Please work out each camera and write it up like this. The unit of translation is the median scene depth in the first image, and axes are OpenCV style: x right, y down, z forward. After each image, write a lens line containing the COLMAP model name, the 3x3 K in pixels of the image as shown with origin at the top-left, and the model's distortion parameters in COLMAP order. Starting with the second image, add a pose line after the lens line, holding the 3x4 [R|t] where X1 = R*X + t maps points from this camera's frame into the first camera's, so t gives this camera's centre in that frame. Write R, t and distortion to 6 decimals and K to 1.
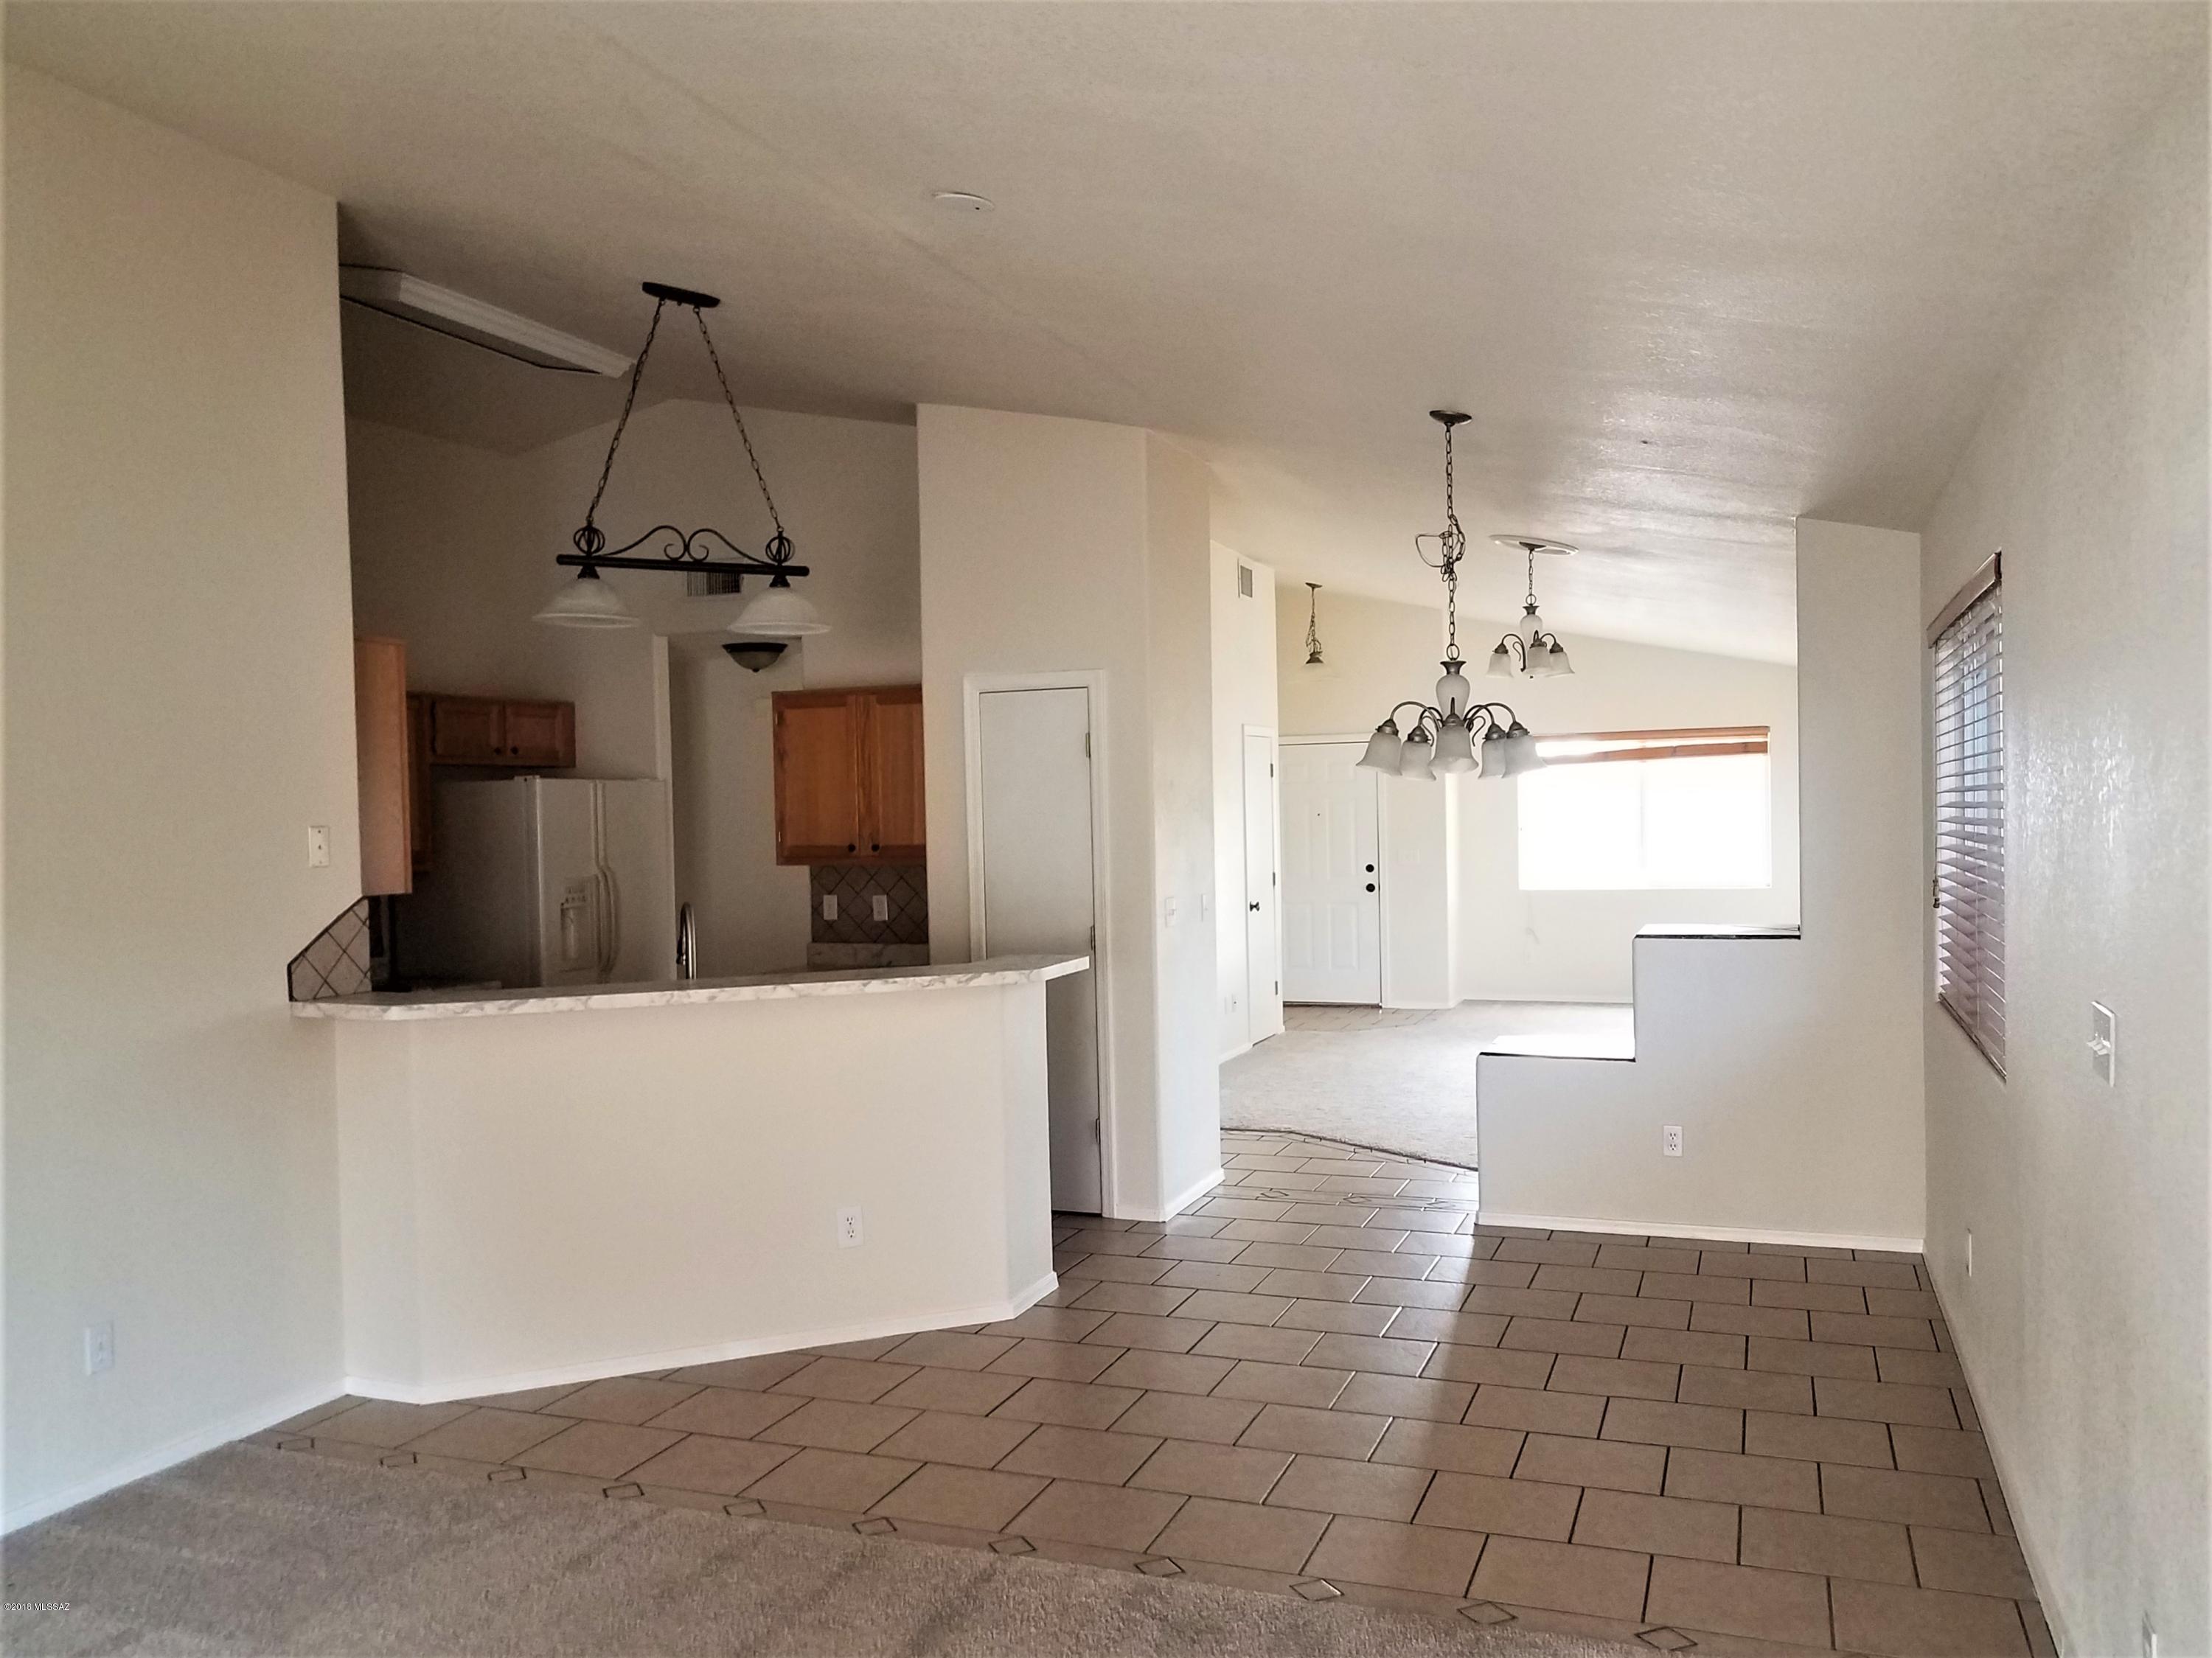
lens RADIAL K [[1738.0, 0, 1111.5], [0, 1738.0, 843.8], [0, 0, 1]] dist [0.001798, -0.001061]
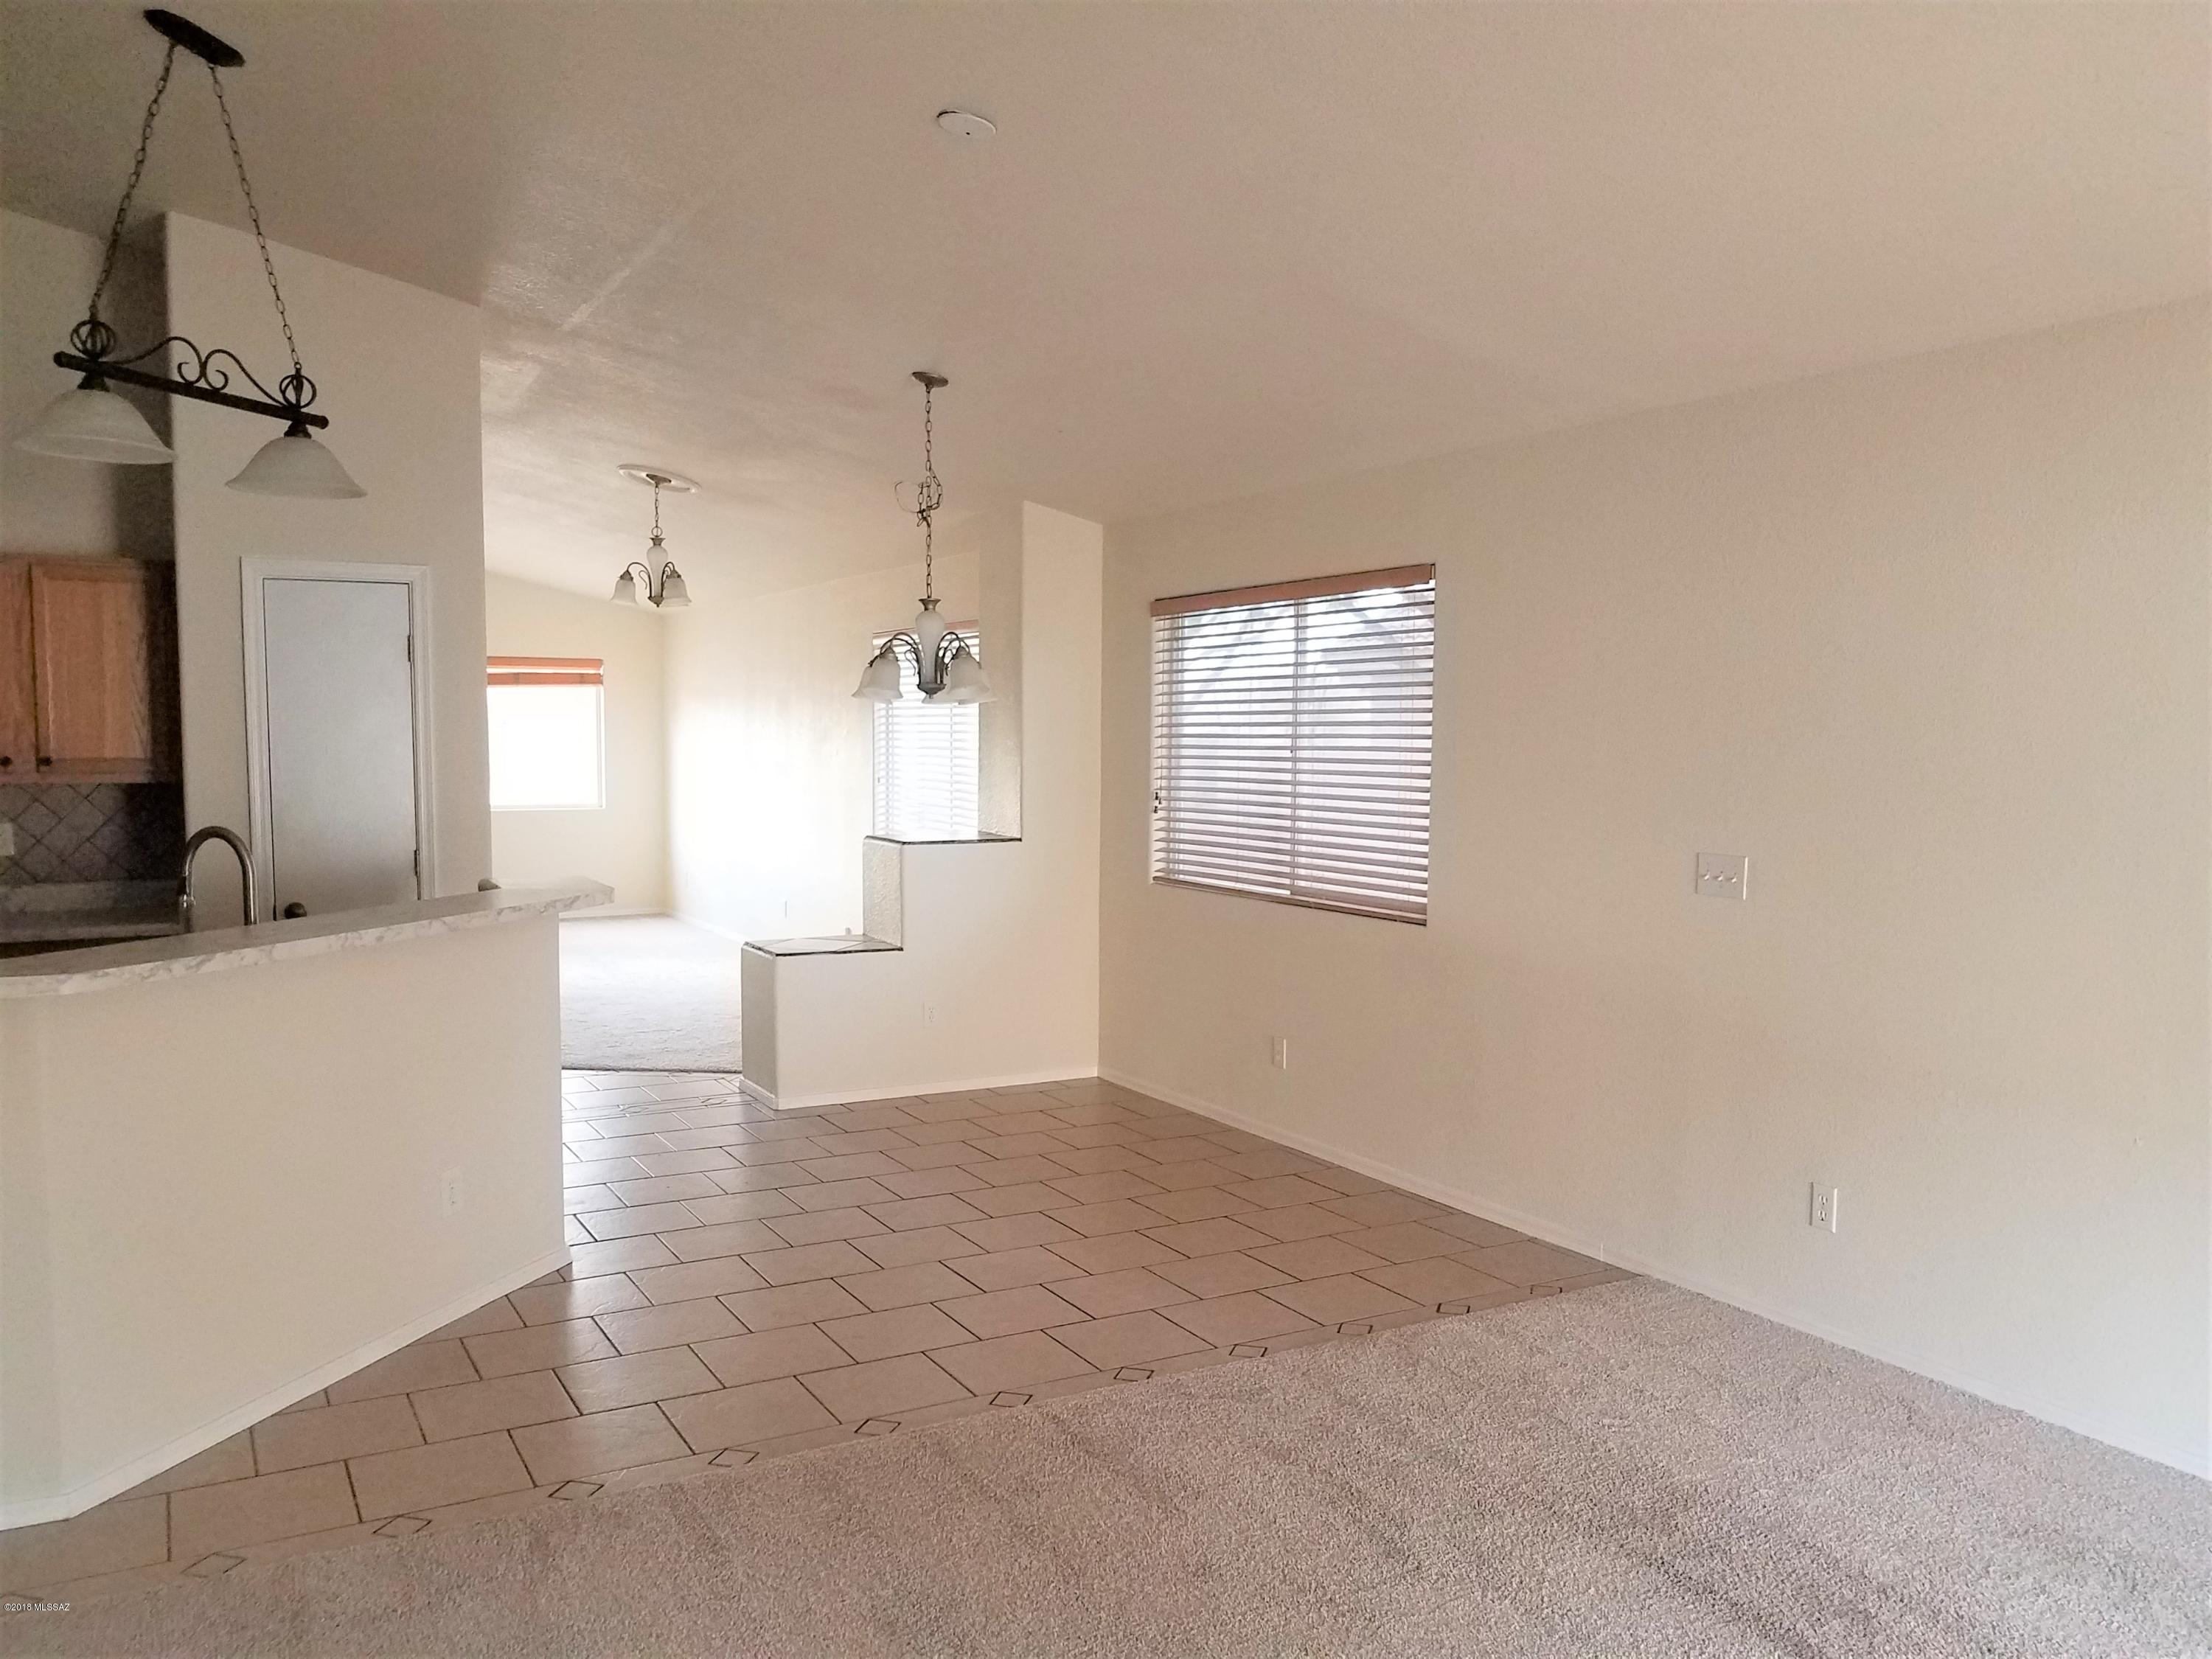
lens RADIAL K [[1679.8, 0, 1110.1], [0, 1679.8, 879.7], [0, 0, 1]] dist [-0.035138, 0.000158]
pose [[0.637568, -0.044058, 0.769133, -0.556481], [-0.005396, 0.998084, 0.061646, 0.008739], [-0.770375, -0.043453, 0.636109, 0.204090]]
